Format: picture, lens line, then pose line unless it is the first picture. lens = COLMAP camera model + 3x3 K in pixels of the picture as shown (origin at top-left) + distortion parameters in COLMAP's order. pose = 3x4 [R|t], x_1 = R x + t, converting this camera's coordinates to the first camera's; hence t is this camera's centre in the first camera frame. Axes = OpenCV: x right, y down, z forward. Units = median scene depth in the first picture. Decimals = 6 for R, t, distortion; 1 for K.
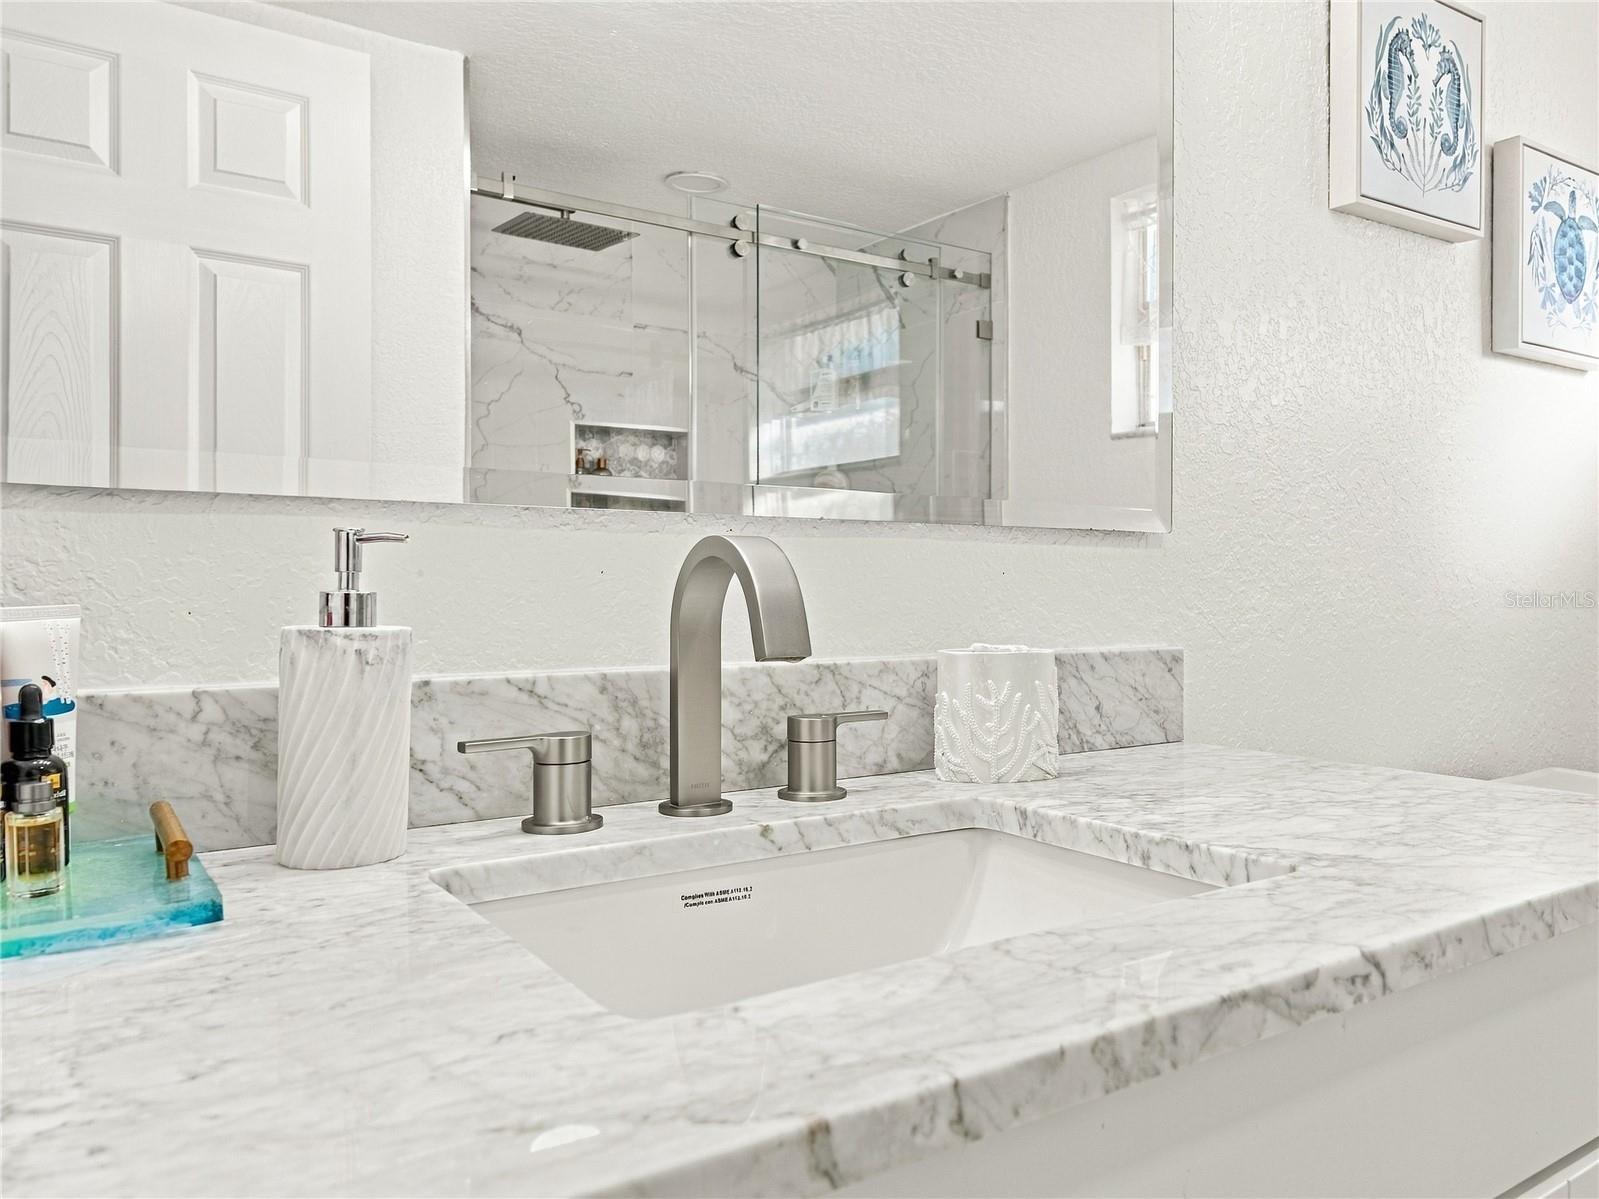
lens RADIAL K [[1162.1, 0, 831.6], [0, 1162.1, 560.9], [0, 0, 1]] dist [0.040415, -0.049771]
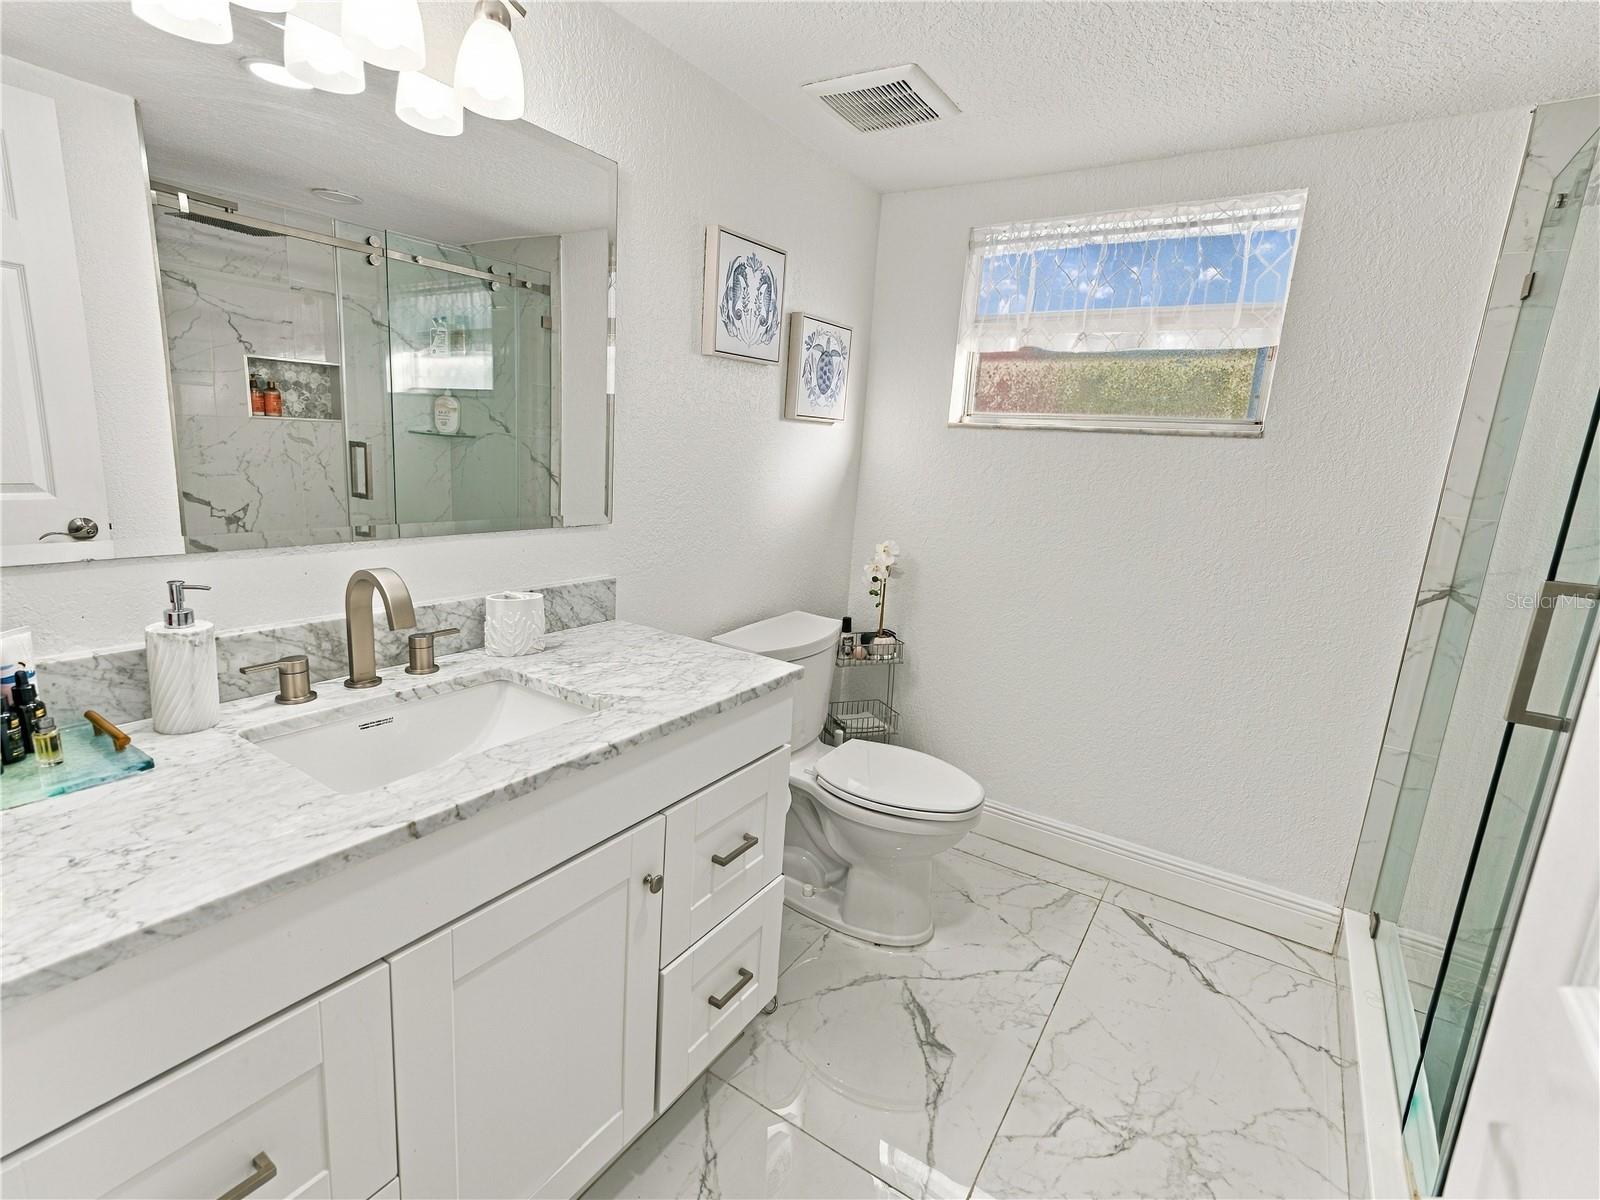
lens RADIAL K [[777.2, 0, 769.9], [0, 777.2, 604.8], [0, 0, 1]] dist [0.000310, 0.000418]
pose [[0.929811, -0.018009, 0.367596, 0.056889], [-0.072660, 0.970161, 0.231318, -0.307796], [-0.360793, -0.241792, 0.900758, -0.531429]]
